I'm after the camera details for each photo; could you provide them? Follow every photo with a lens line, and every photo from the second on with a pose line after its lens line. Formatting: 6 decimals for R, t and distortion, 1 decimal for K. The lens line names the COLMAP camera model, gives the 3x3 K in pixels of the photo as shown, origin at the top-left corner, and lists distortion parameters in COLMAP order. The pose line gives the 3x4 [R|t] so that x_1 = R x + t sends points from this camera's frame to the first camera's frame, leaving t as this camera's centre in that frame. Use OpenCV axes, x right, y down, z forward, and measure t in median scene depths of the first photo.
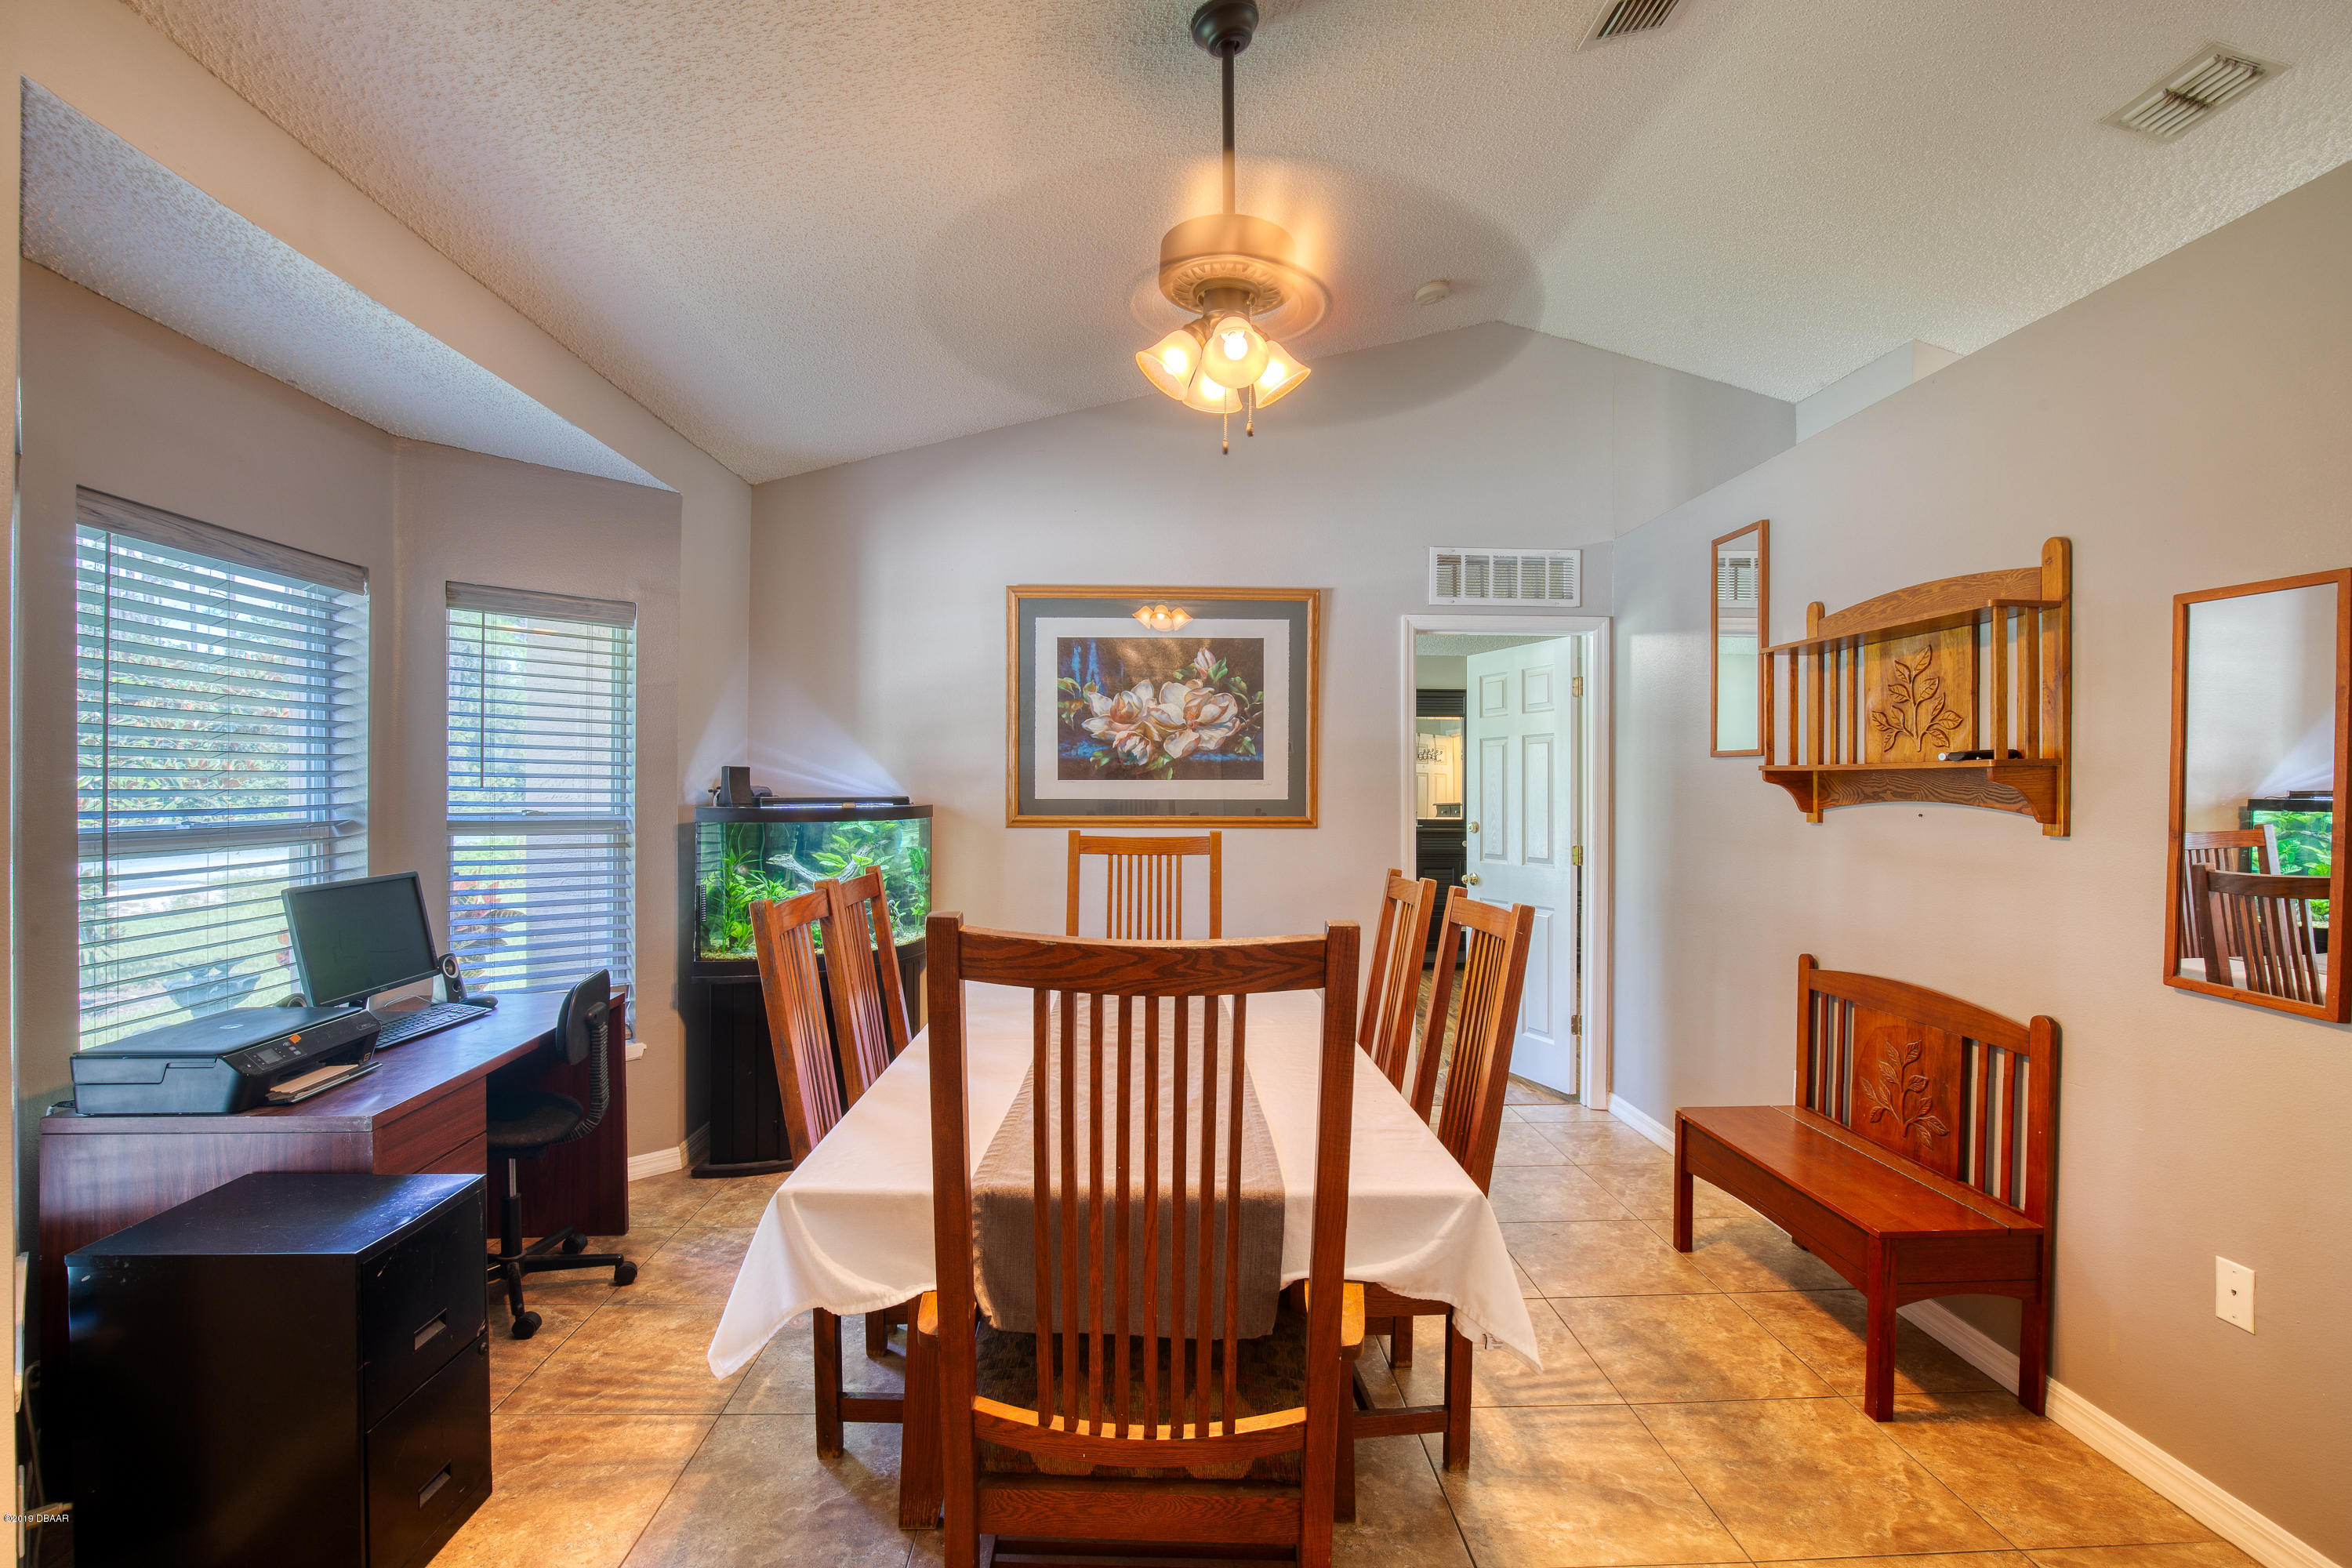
lens RADIAL K [[1091.6, 0, 1176.0], [0, 1091.6, 784.0], [0, 0, 1]] dist [-0.012178, 0.000285]
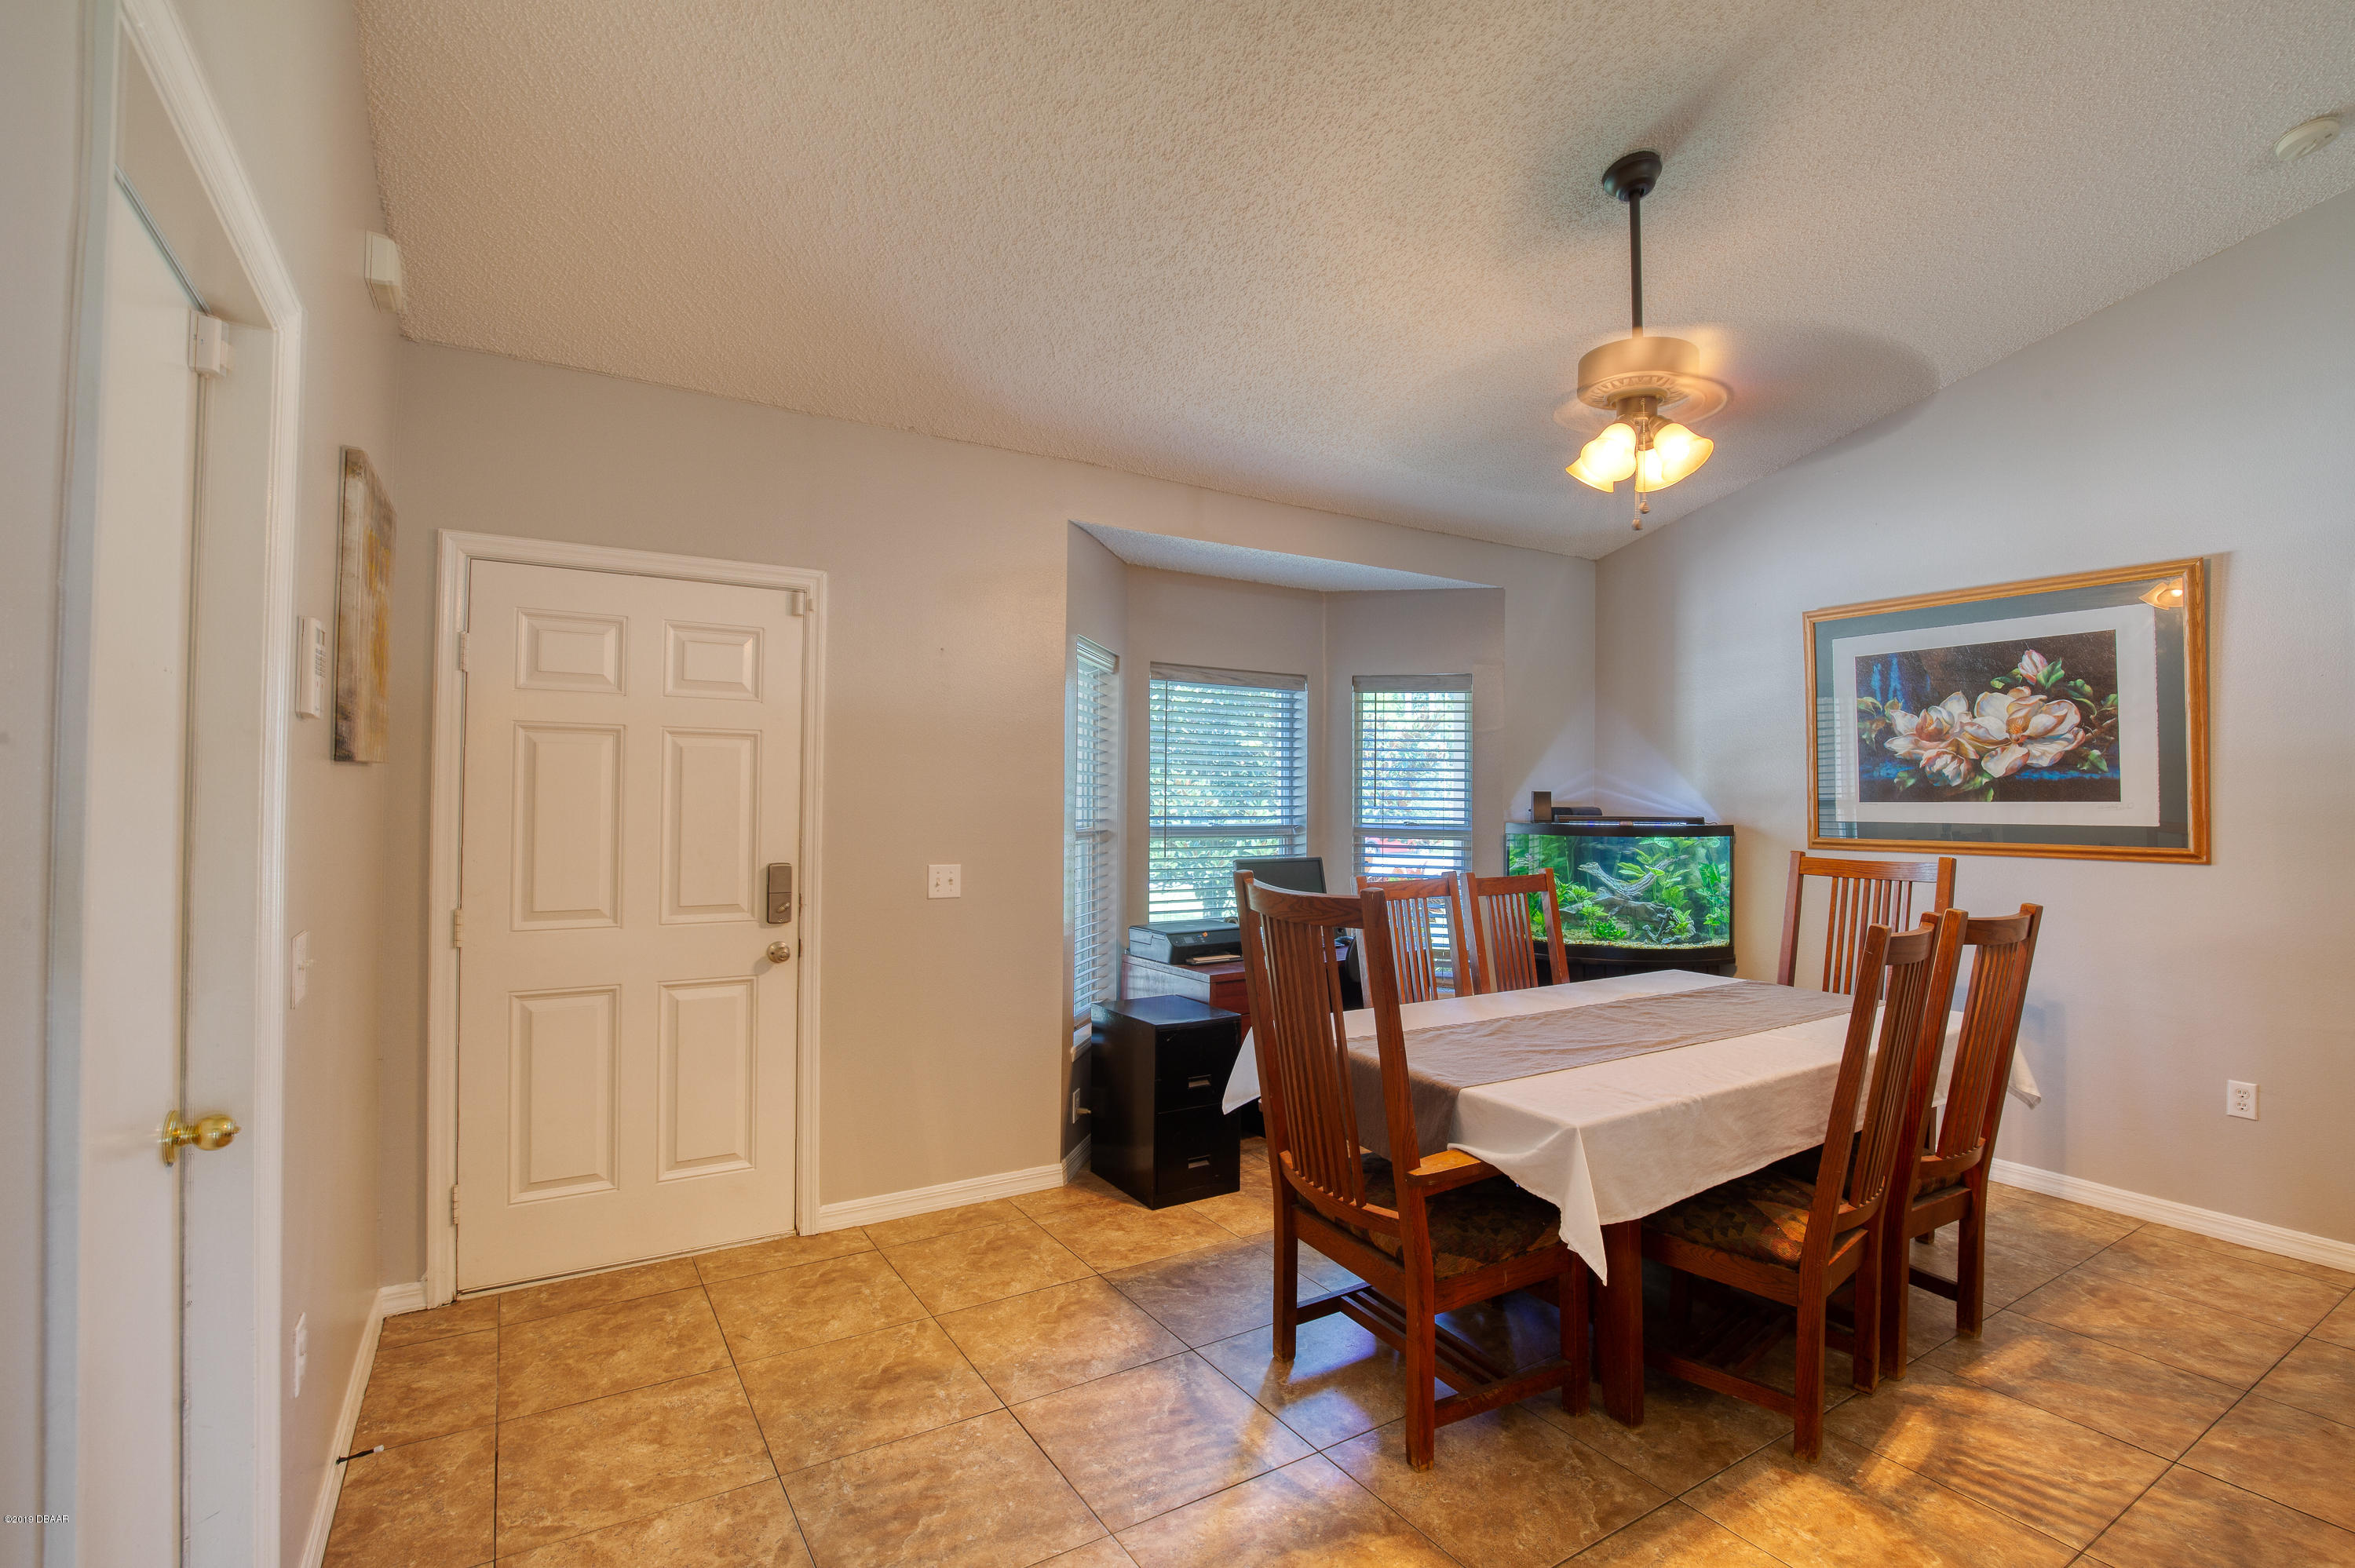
lens RADIAL K [[1088.2, 0, 1186.3], [0, 1088.2, 795.3], [0, 0, 1]] dist [-0.026547, 0.000581]
pose [[0.507817, -0.005128, -0.861450, 0.419570], [-0.004730, 0.999951, -0.008741, 0.001646], [0.861452, 0.008514, 0.507767, -0.011483]]
